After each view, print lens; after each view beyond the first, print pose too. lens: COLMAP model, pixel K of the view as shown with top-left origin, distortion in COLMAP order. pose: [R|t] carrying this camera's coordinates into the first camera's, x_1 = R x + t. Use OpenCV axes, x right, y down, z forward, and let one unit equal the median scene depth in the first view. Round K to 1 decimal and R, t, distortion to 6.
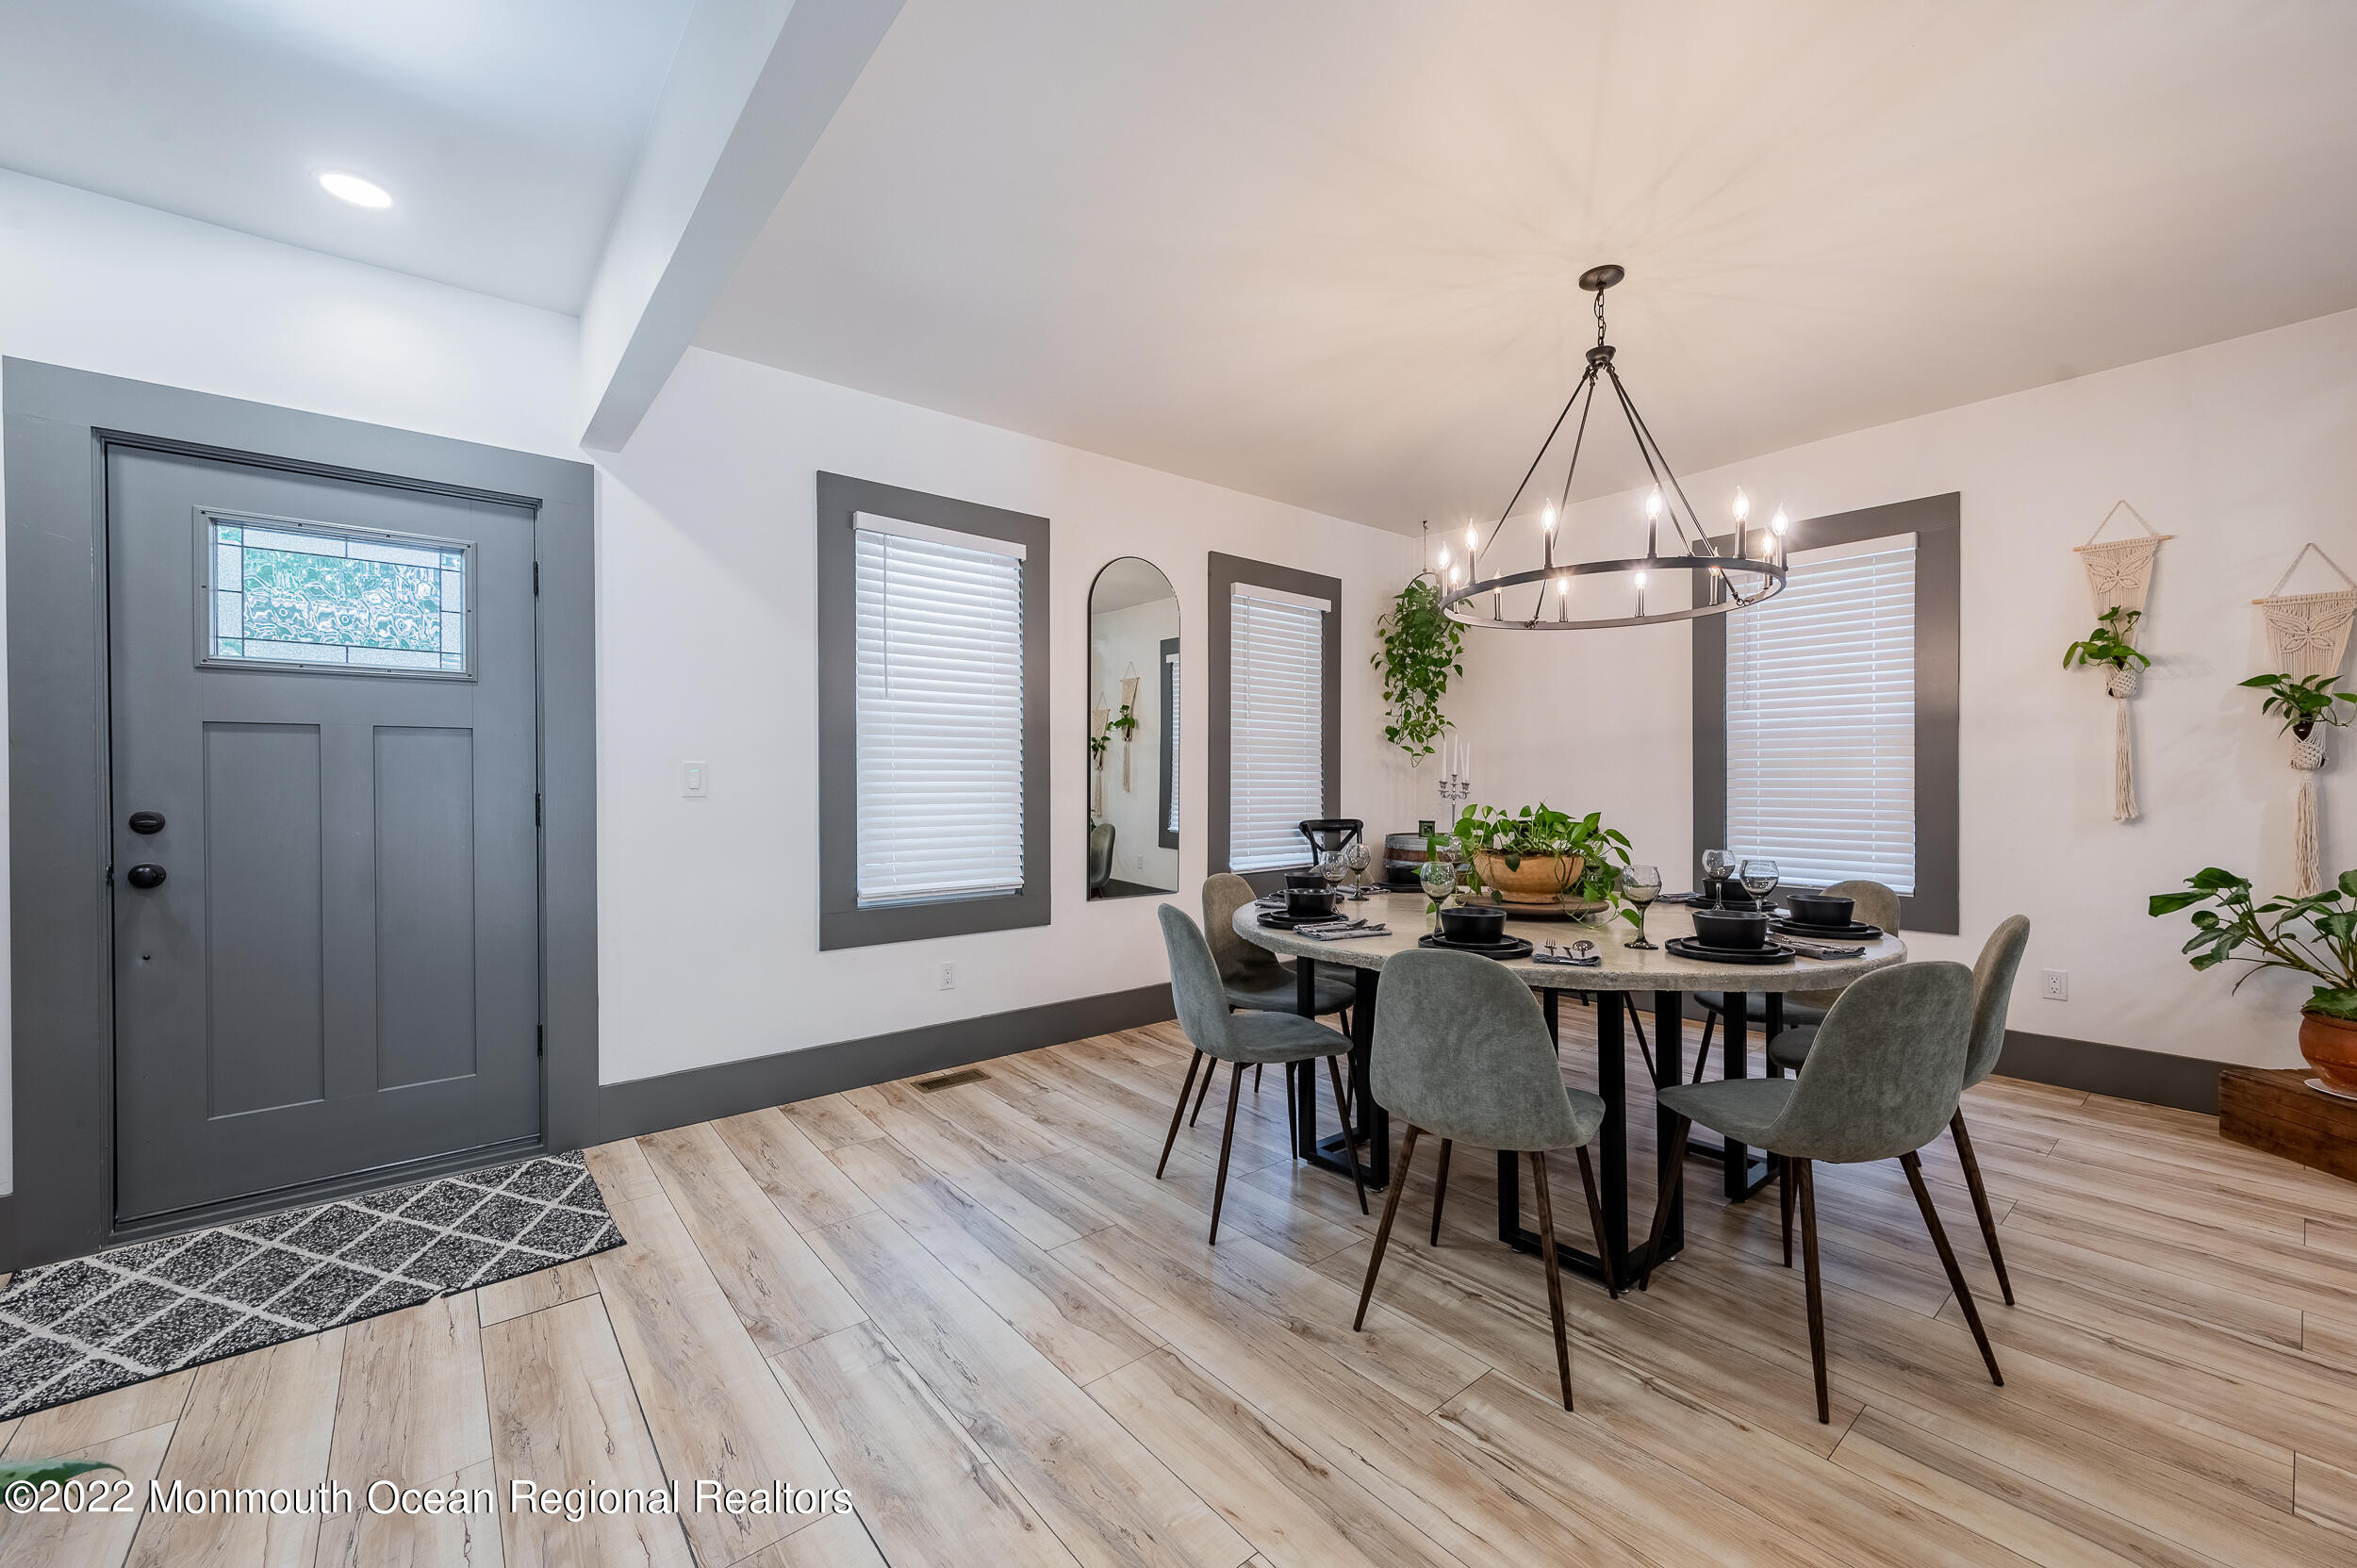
lens RADIAL K [[940.7, 0, 1168.1], [0, 940.7, 779.8], [0, 0, 1]] dist [0.006886, -0.000374]
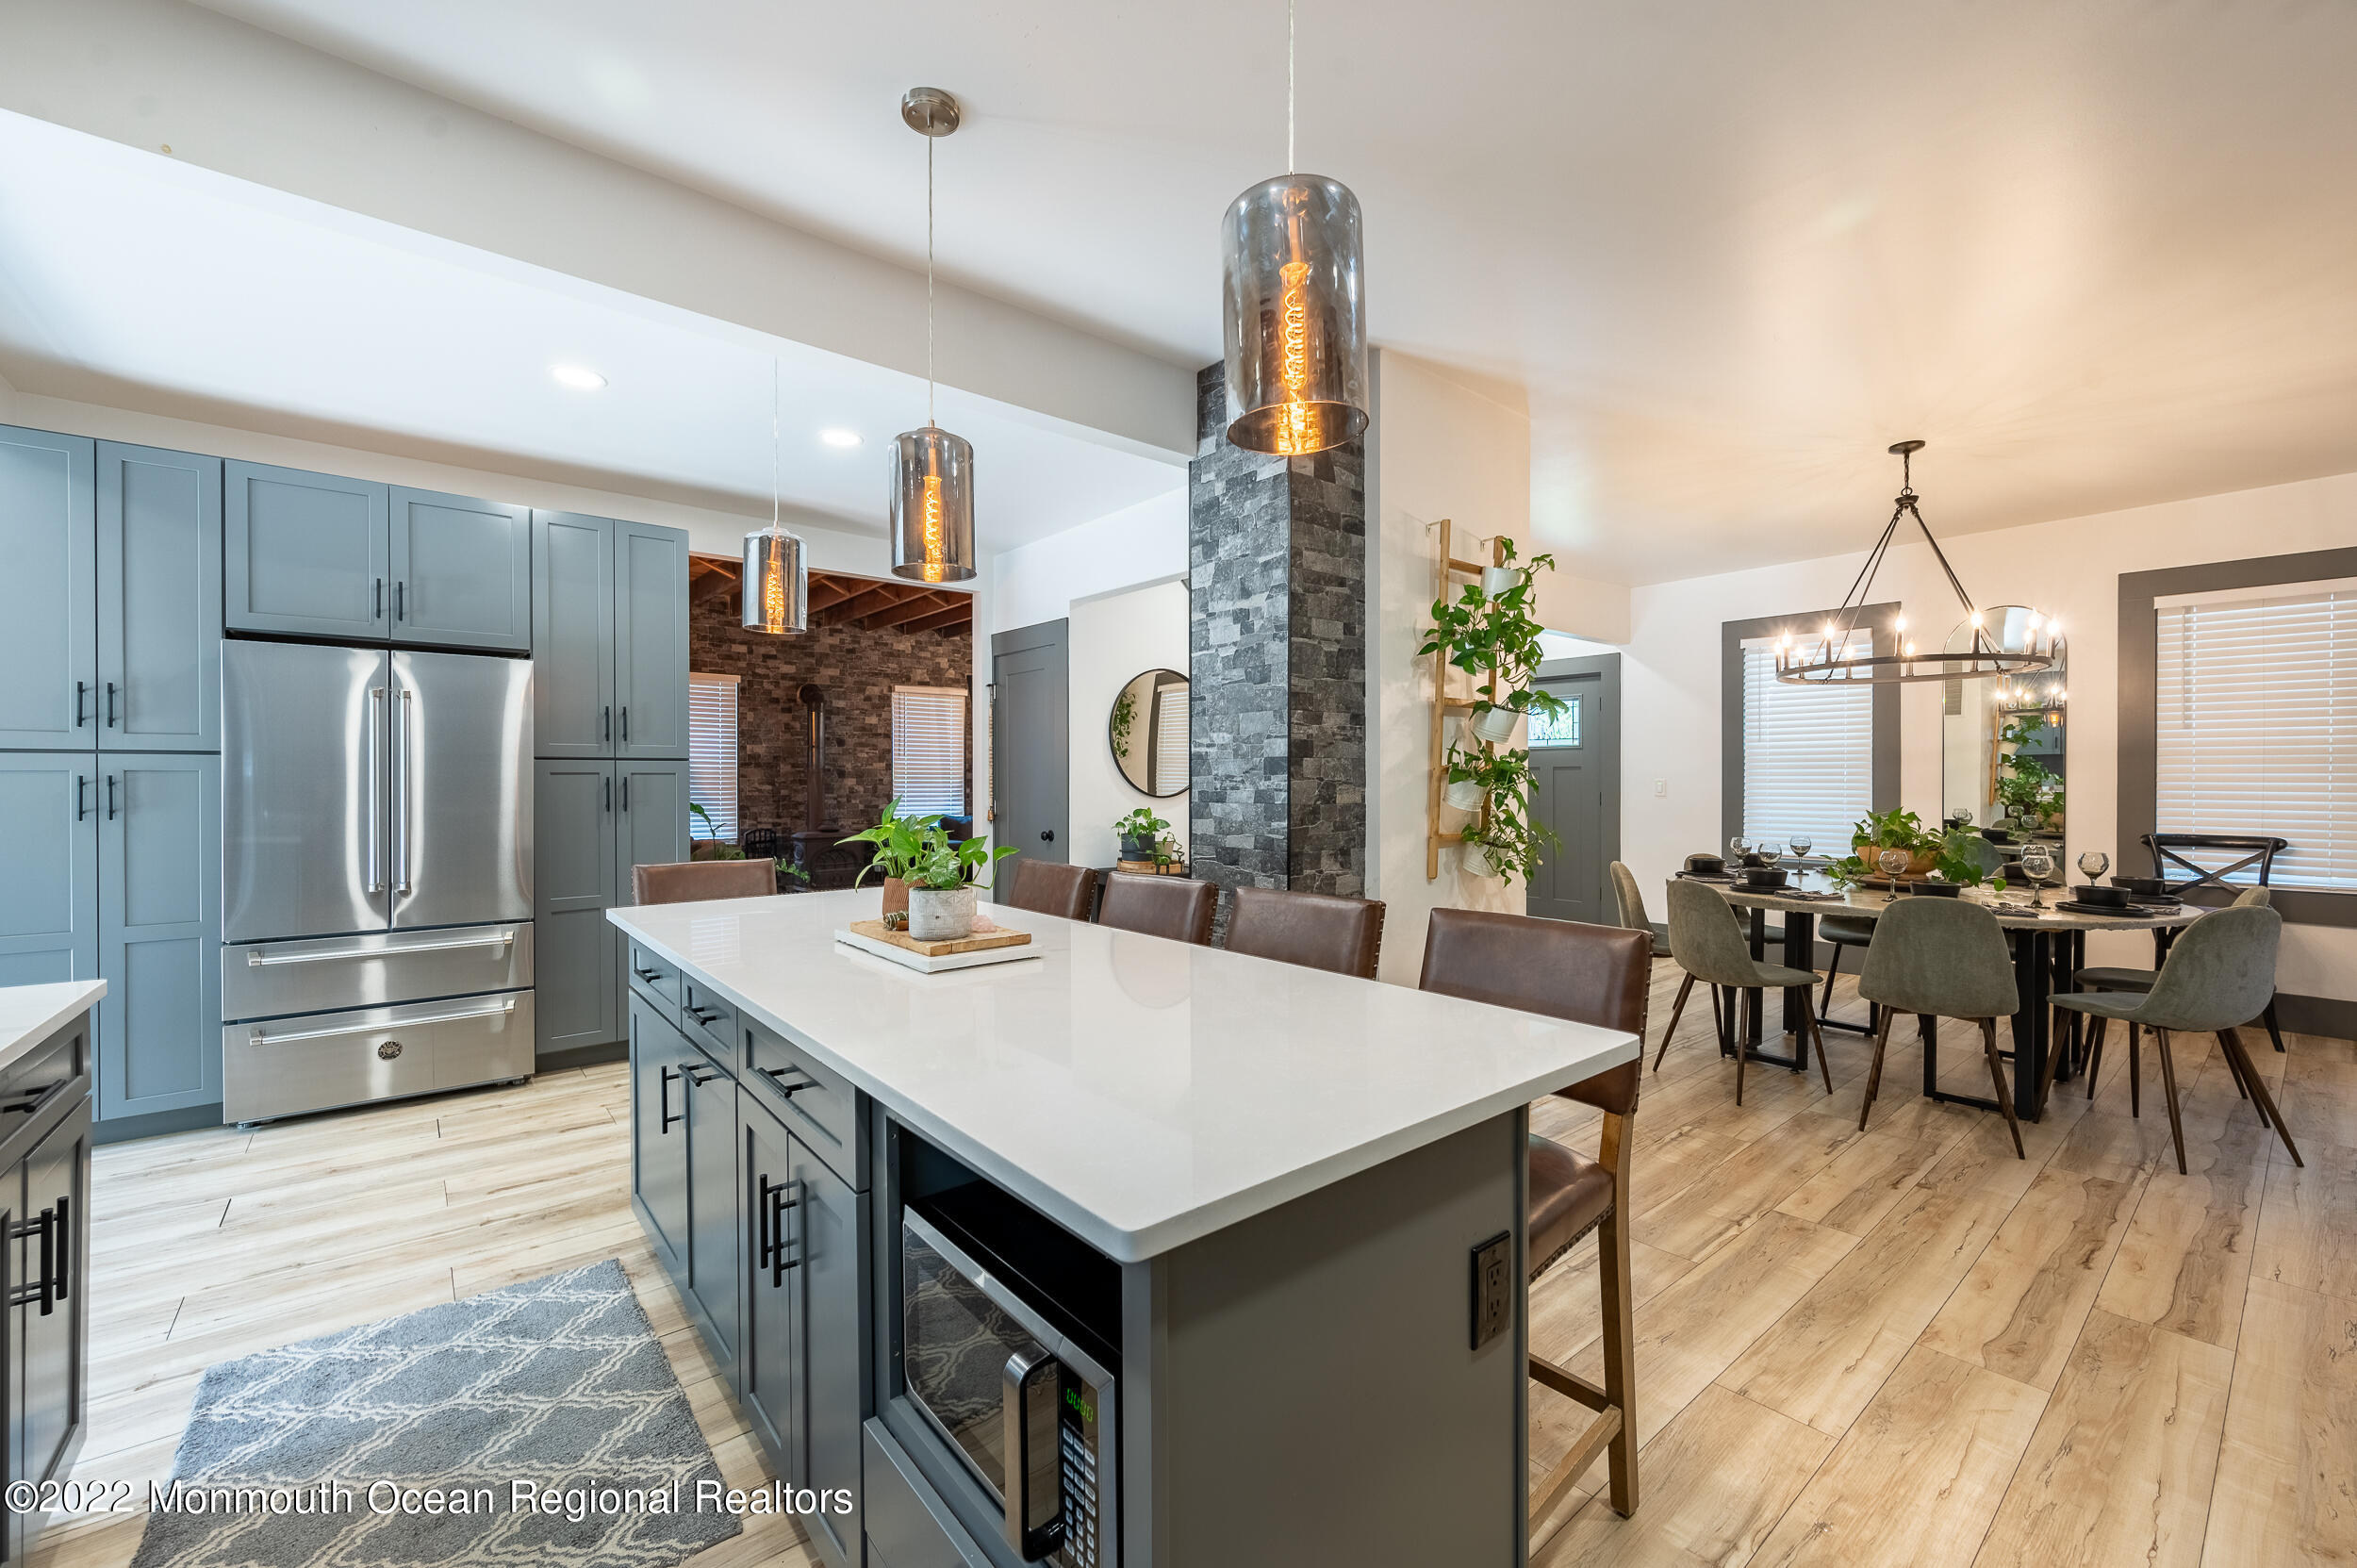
lens RADIAL K [[940.7, 0, 1181.6], [0, 940.7, 785.5], [0, 0, 1]] dist [0.006886, -0.000374]
pose [[0.000472, 0.008502, -0.999964, 1.939893], [0.001537, 0.999963, 0.008502, -0.028922], [0.999999, -0.001541, 0.000459, -0.092884]]
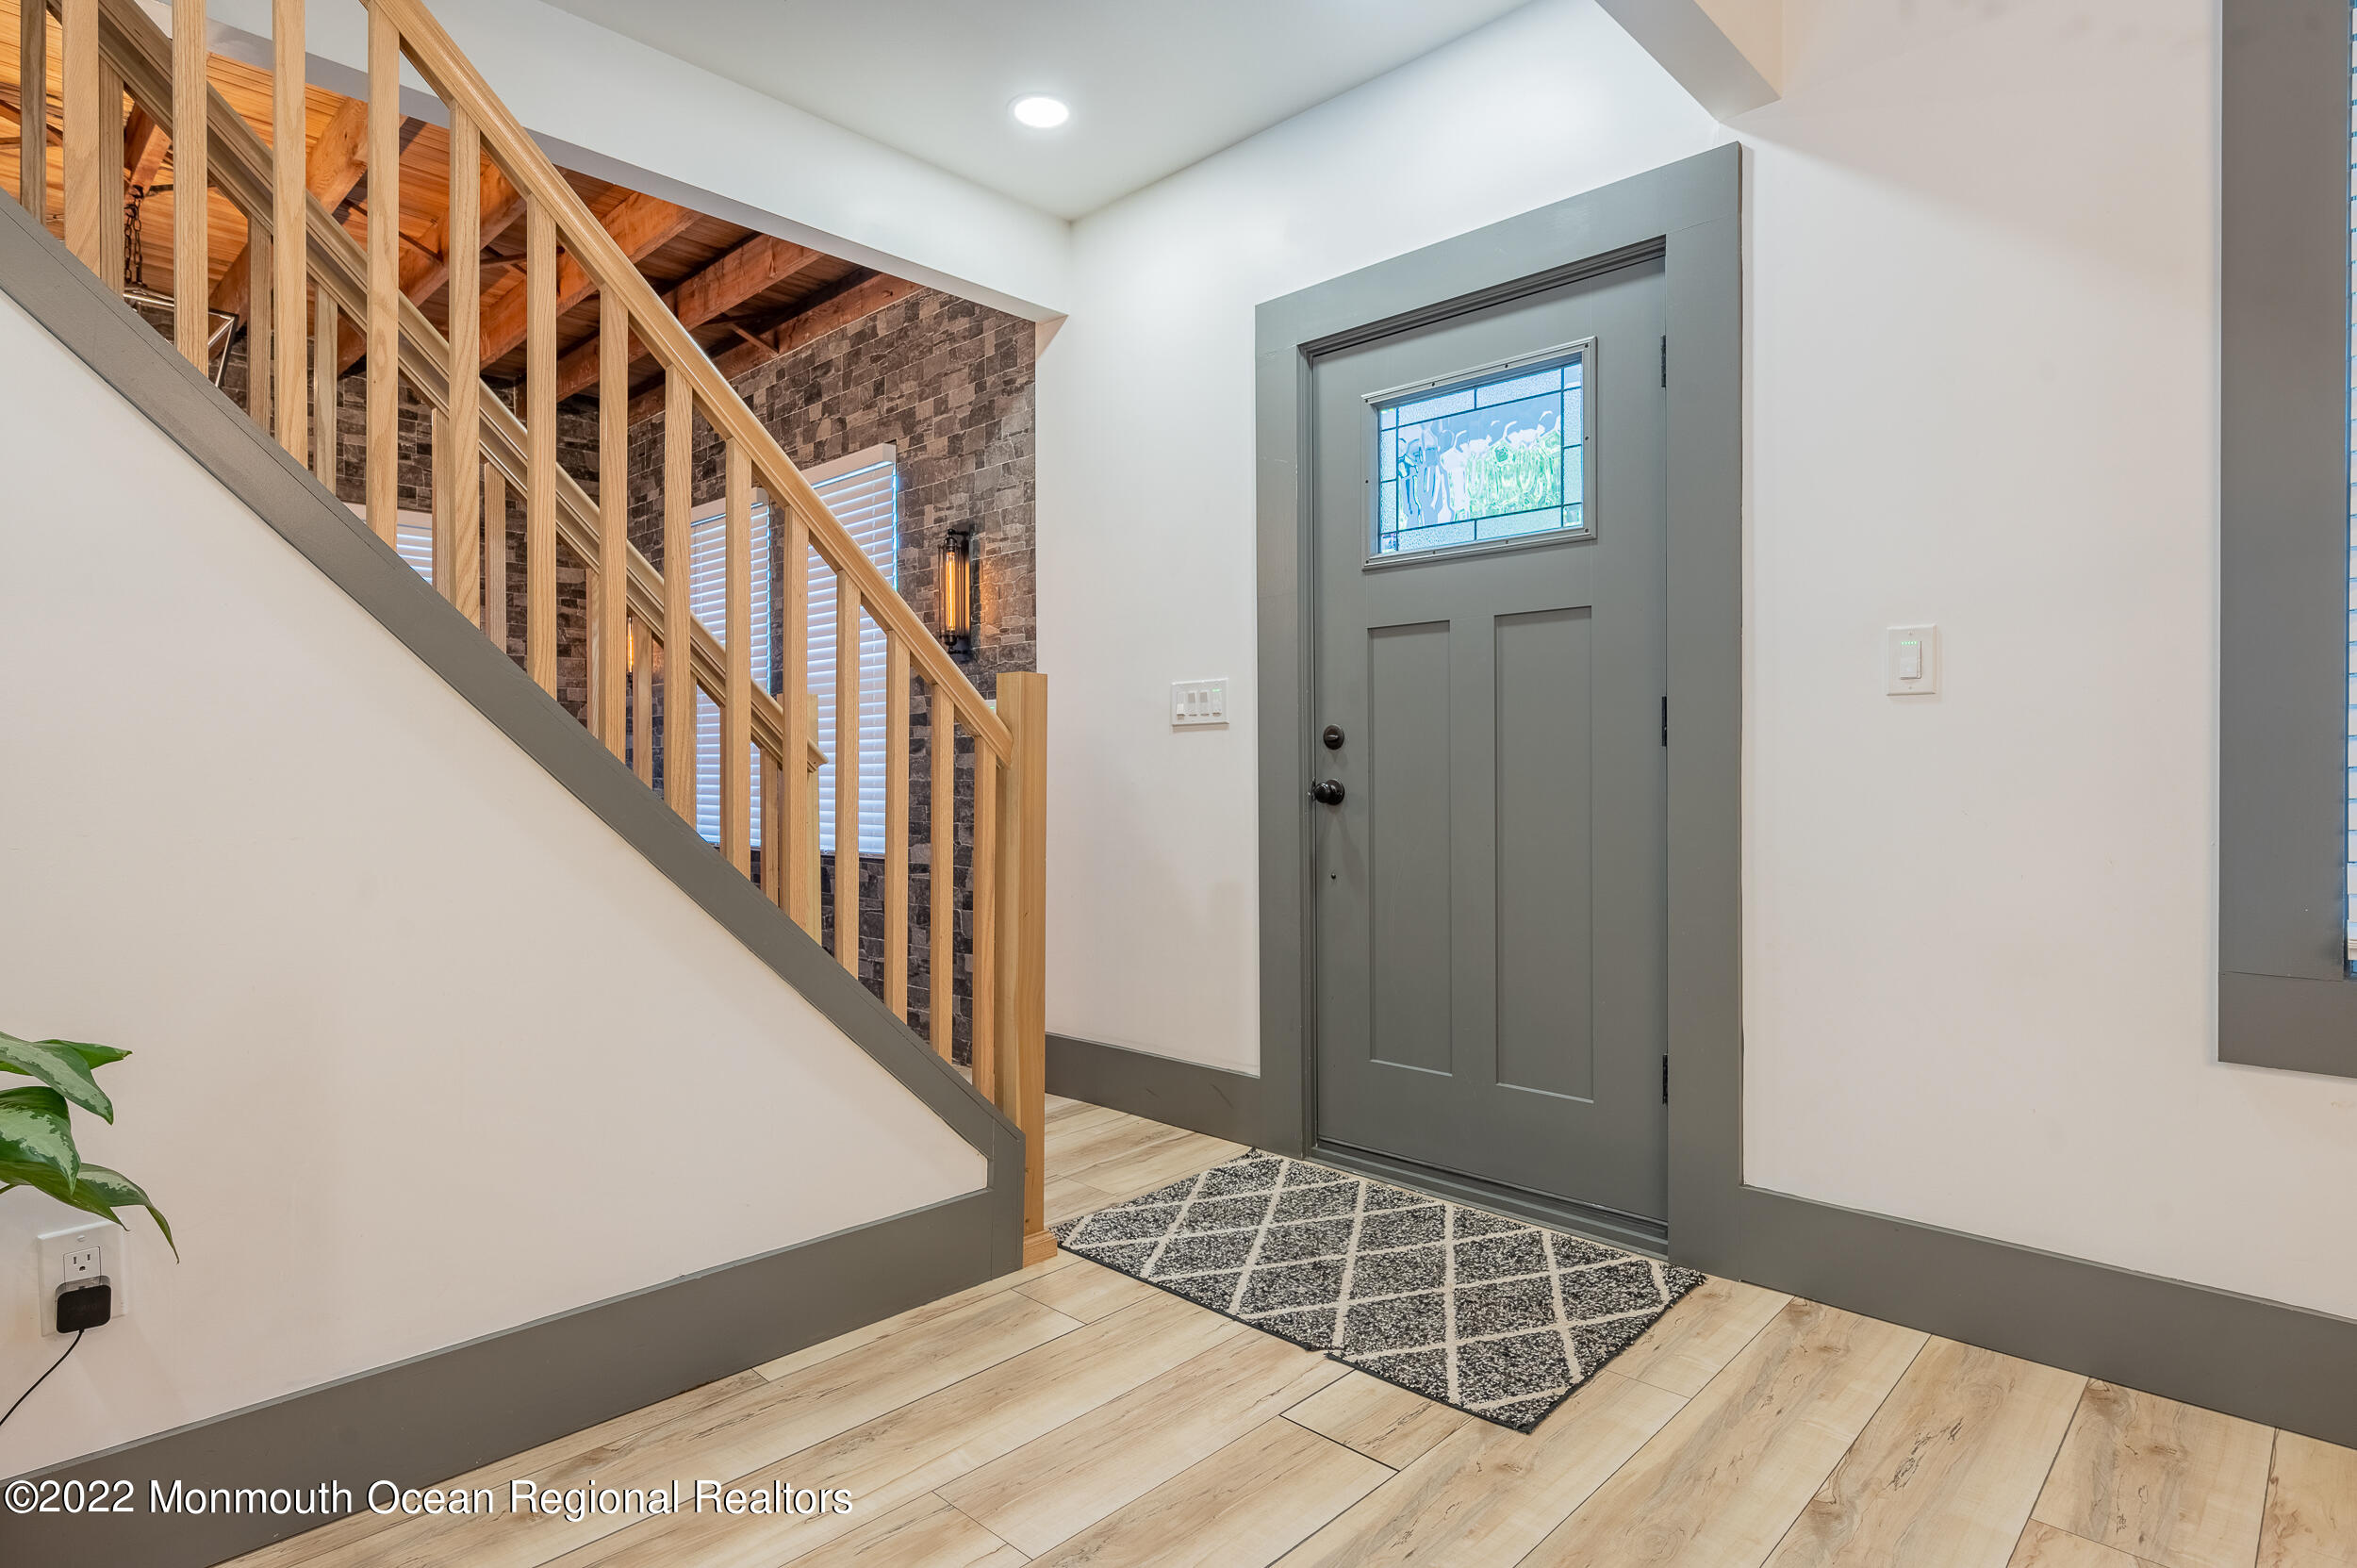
lens RADIAL K [[1217.0, 0, 1183.1], [0, 1217.0, 791.4], [0, 0, 1]] dist [0.002965, 0.002732]
pose [[0.132934, 0.014415, -0.991020, 0.125783], [-0.003789, 0.999894, 0.014036, 0.075620], [0.991118, 0.001889, 0.132974, 0.620424]]
